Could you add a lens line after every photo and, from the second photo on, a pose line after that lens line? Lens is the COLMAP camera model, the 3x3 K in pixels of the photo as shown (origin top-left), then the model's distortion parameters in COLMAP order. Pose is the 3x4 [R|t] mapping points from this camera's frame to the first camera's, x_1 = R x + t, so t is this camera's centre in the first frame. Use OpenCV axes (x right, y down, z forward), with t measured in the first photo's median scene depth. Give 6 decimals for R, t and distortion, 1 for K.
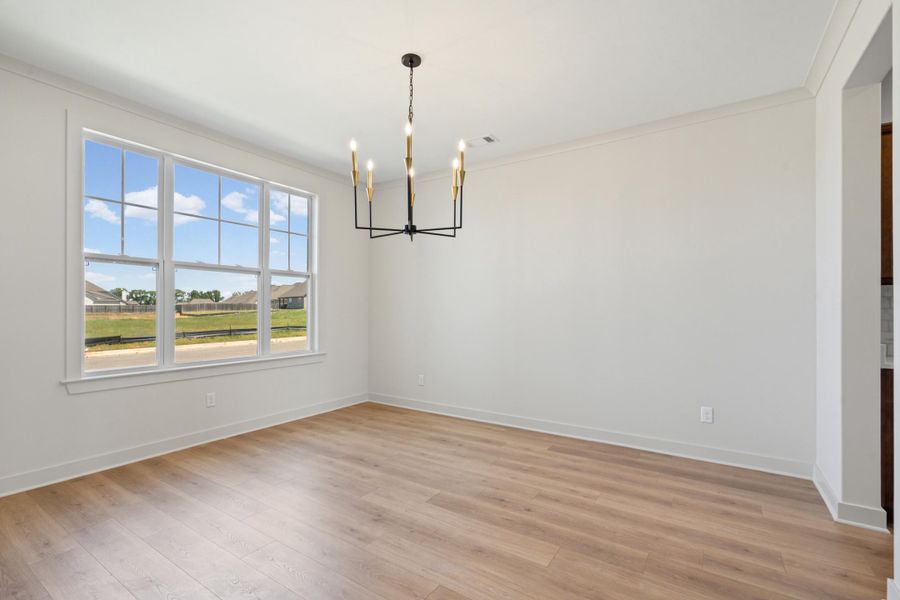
lens RADIAL K [[408.8, 0, 451.3], [0, 408.8, 303.8], [0, 0, 1]] dist [0.005780, 0.000651]
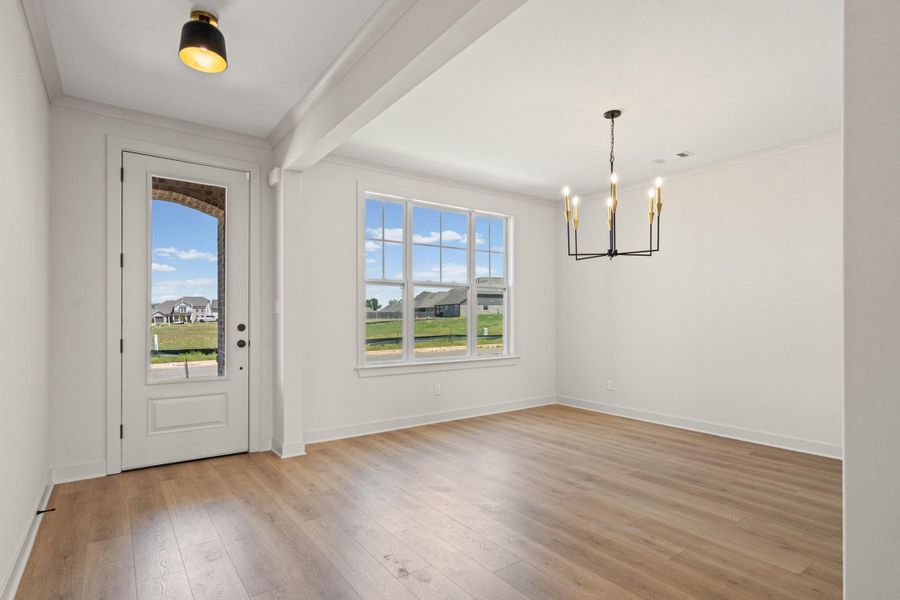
lens RADIAL K [[474.8, 0, 443.8], [0, 474.8, 315.8], [0, 0, 1]] dist [0.020647, -0.000889]
pose [[0.932981, -0.004470, -0.359897, -0.047276], [0.008374, 0.999922, 0.009289, -0.008175], [0.359827, -0.011680, 0.932946, -0.429311]]
